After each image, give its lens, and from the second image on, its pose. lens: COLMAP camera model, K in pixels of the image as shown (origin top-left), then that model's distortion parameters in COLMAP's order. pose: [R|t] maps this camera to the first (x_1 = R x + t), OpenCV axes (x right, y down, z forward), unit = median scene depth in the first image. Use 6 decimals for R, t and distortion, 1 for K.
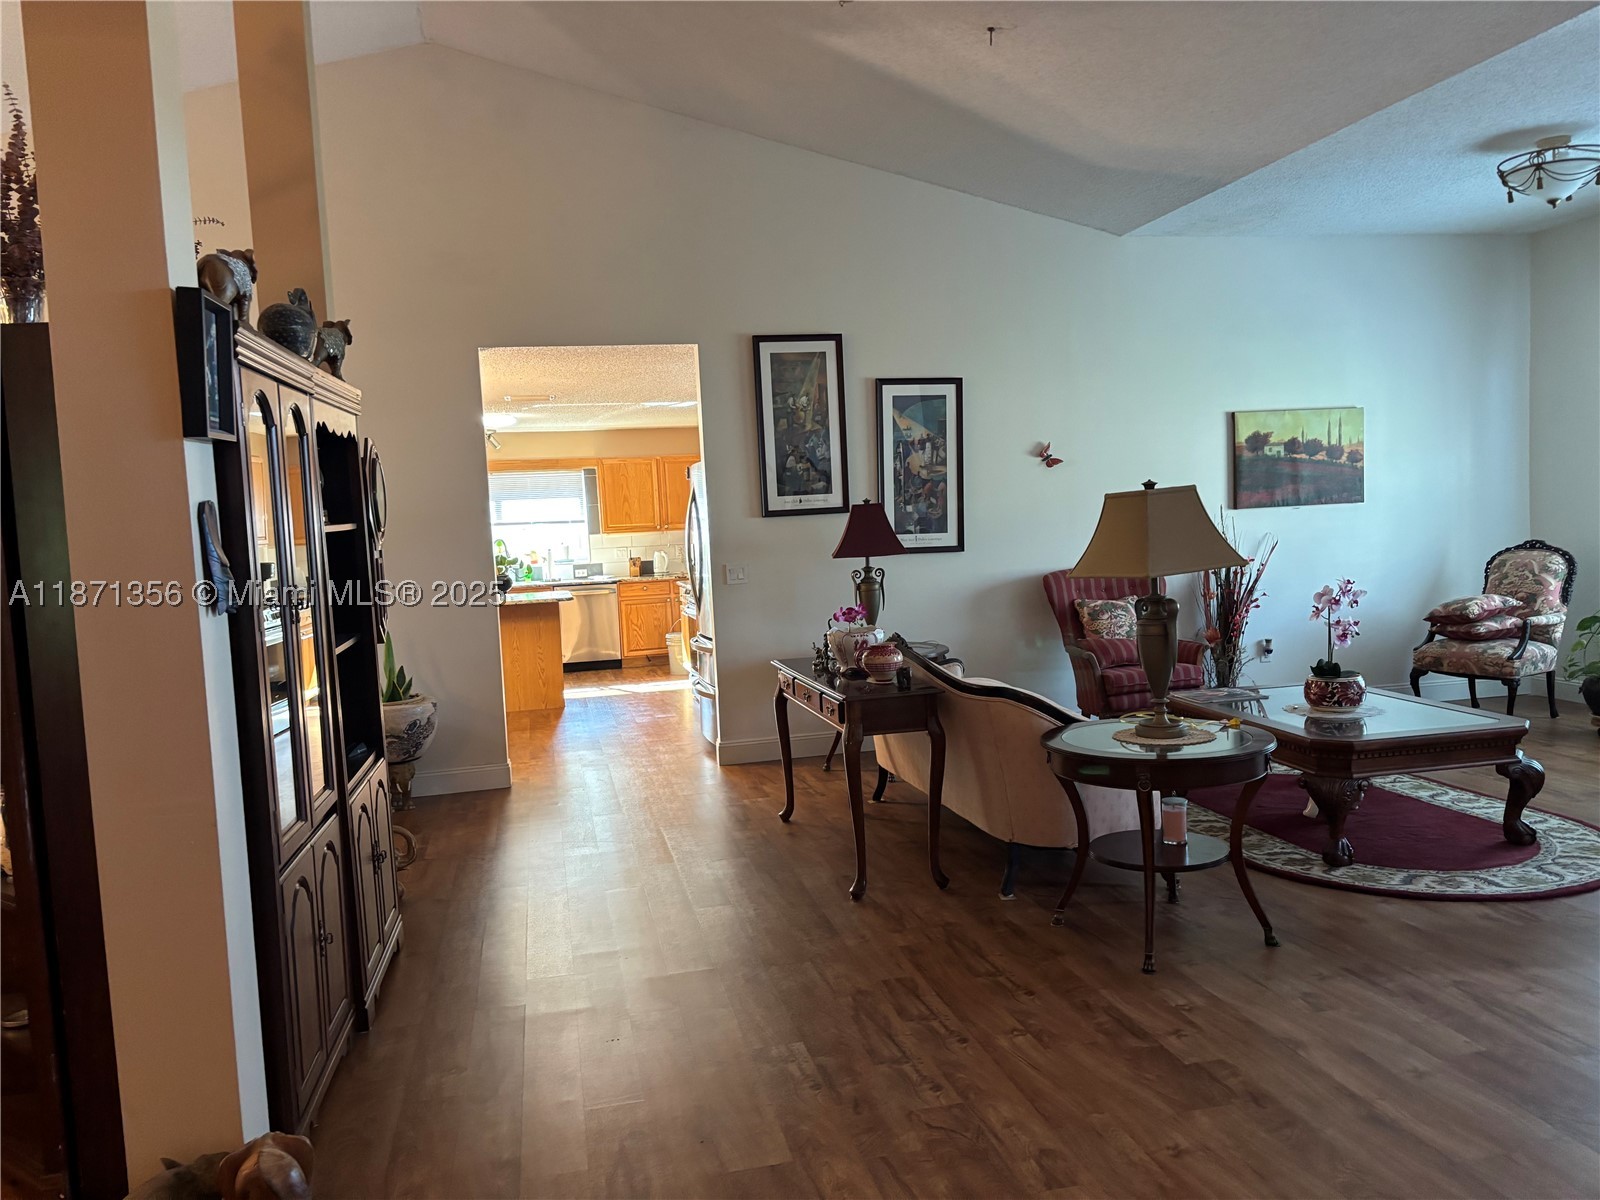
lens RADIAL K [[1206.5, 0, 795.0], [0, 1206.5, 599.7], [0, 0, 1]] dist [0.067087, -0.076589]
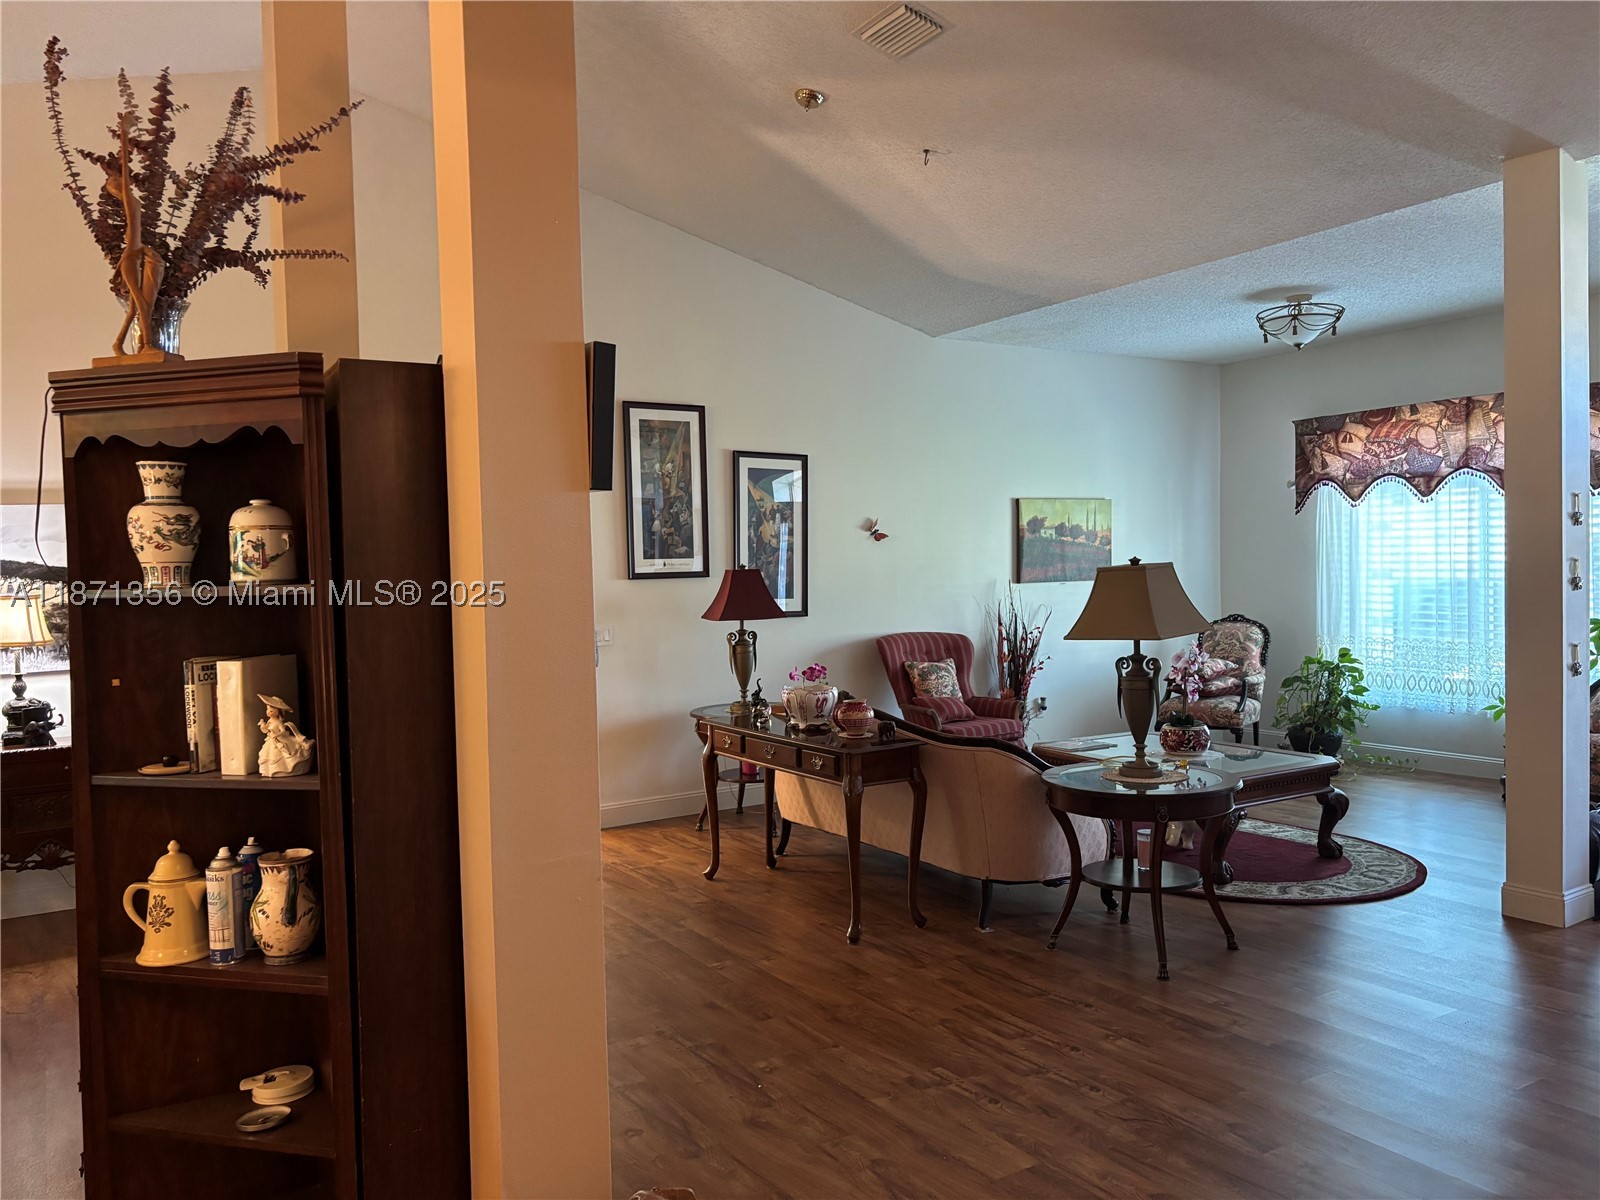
lens RADIAL K [[1210.8, 0, 802.8], [0, 1210.8, 605.9], [0, 0, 1]] dist [0.074273, -0.091956]
pose [[0.940703, 0.016745, 0.338817, -0.270819], [0.000547, 0.998705, -0.050876, 0.005891], [-0.339230, 0.048044, 0.939476, 0.002097]]
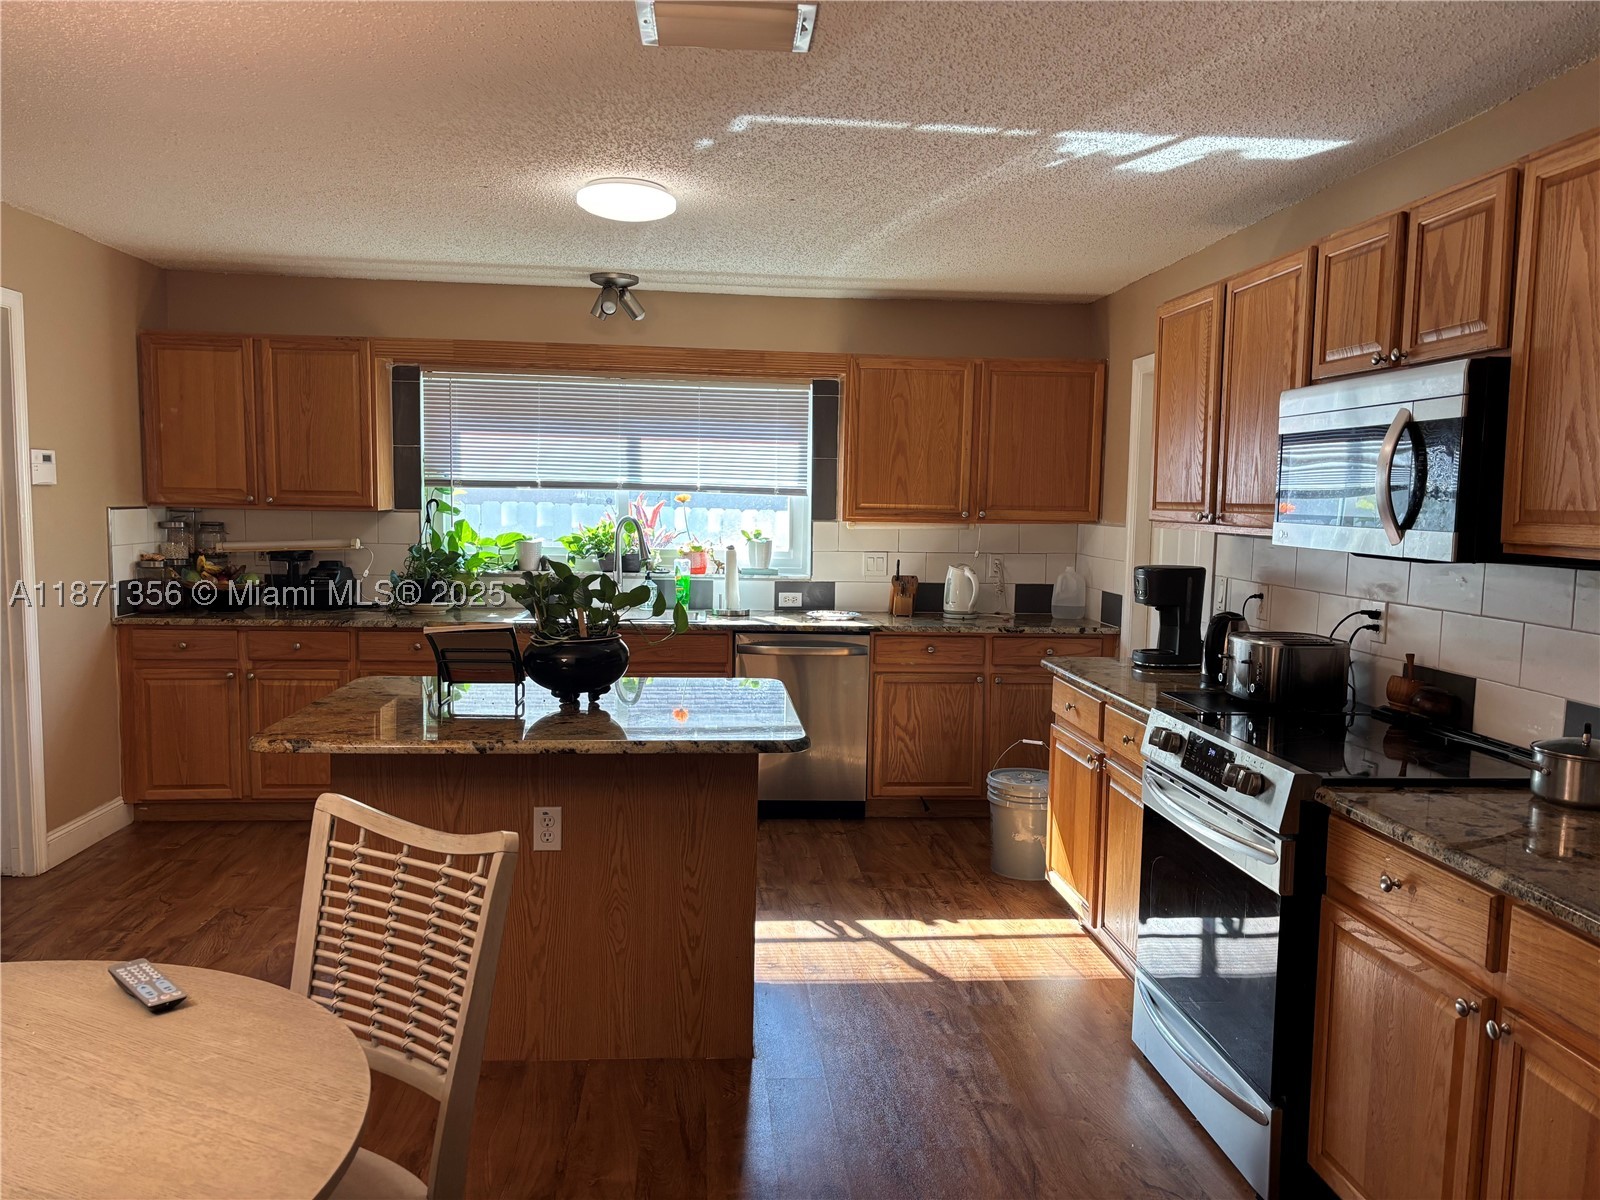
lens RADIAL K [[1206.5, 0, 795.0], [0, 1206.5, 599.7], [0, 0, 1]] dist [0.067087, -0.076589]
pose [[0.990447, 0.081405, -0.111300, -0.246784], [-0.079265, 0.996576, 0.023528, -0.067636], [0.112835, -0.014481, 0.993508, 1.076840]]
